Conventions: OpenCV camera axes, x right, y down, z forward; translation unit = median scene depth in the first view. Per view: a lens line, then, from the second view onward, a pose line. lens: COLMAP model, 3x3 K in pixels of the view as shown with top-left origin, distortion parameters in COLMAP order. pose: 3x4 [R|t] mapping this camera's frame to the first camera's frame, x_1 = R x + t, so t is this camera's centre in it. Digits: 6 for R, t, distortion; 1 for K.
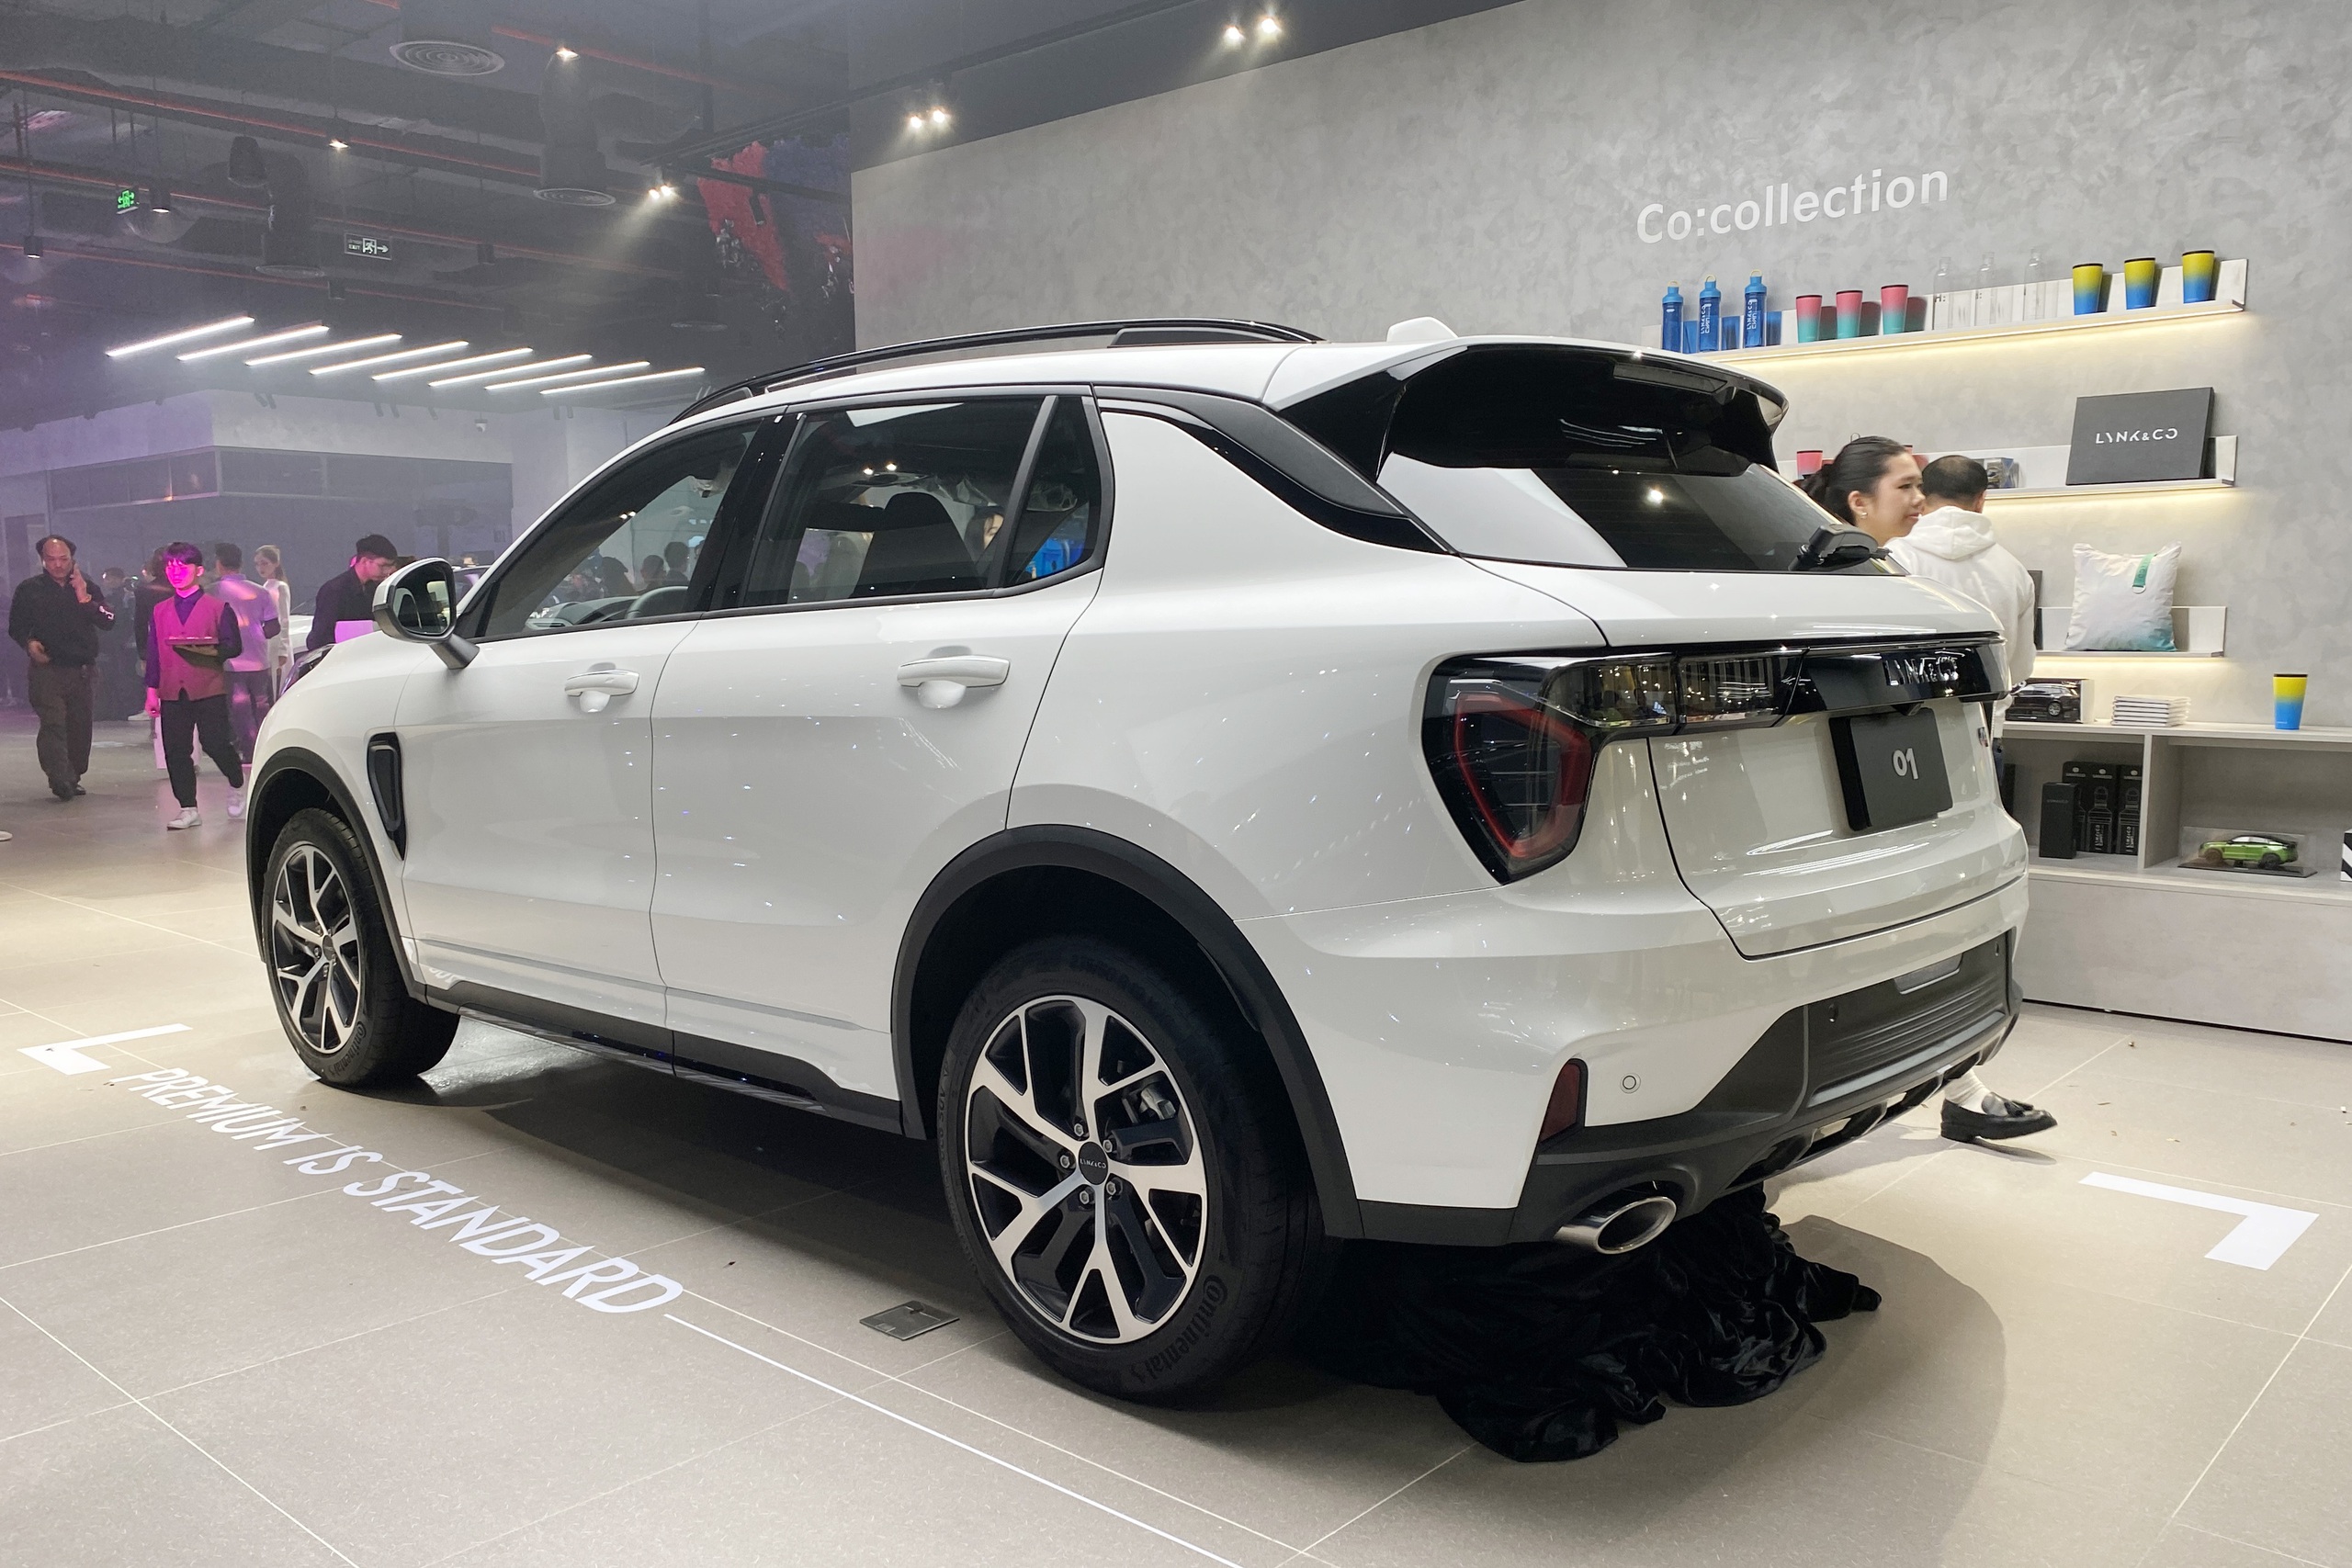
lens RADIAL K [[1842.0, 0, 1176.0], [0, 1842.0, 784.0], [0, 0, 1]] dist [0.010740, 0.003939]
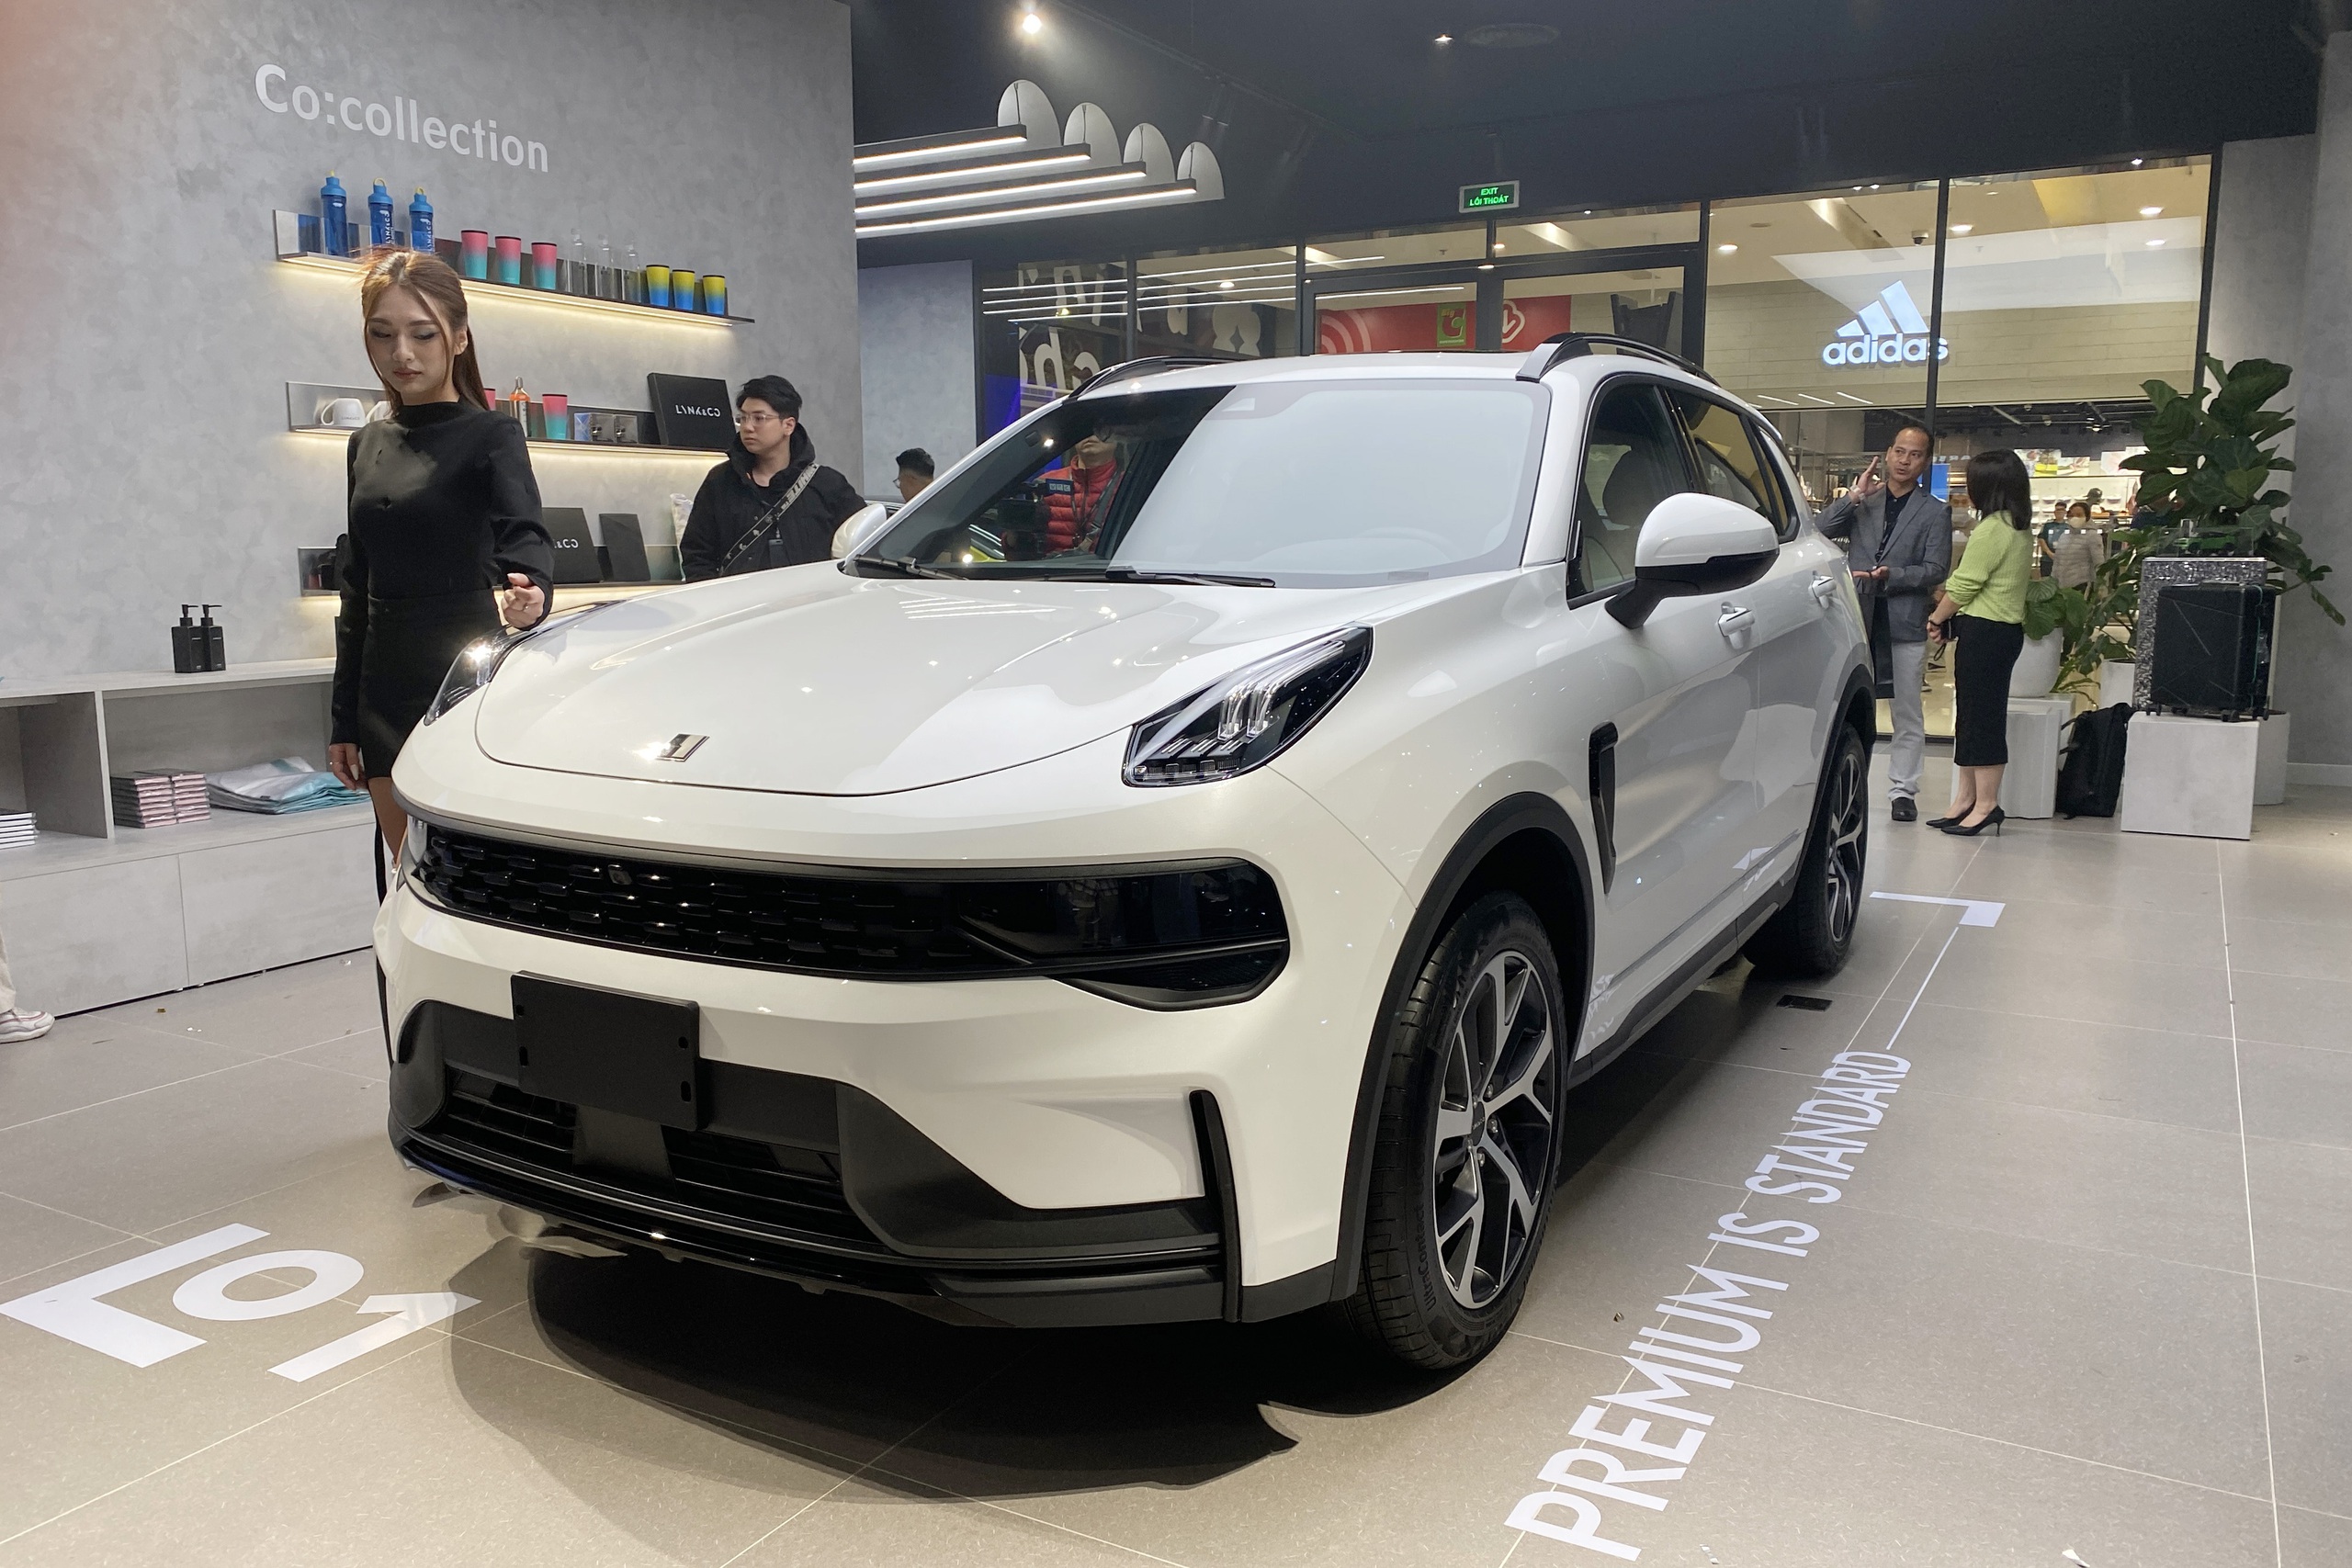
lens RADIAL K [[1756.6, 0, 1176.0], [0, 1756.6, 784.0], [0, 0, 1]] dist [-0.002310, -0.001716]
pose [[-0.207954, -0.132282, 0.969153, -0.730416], [0.095423, 0.983343, 0.154694, -0.086032], [-0.973473, 0.124648, -0.191867, 0.896930]]
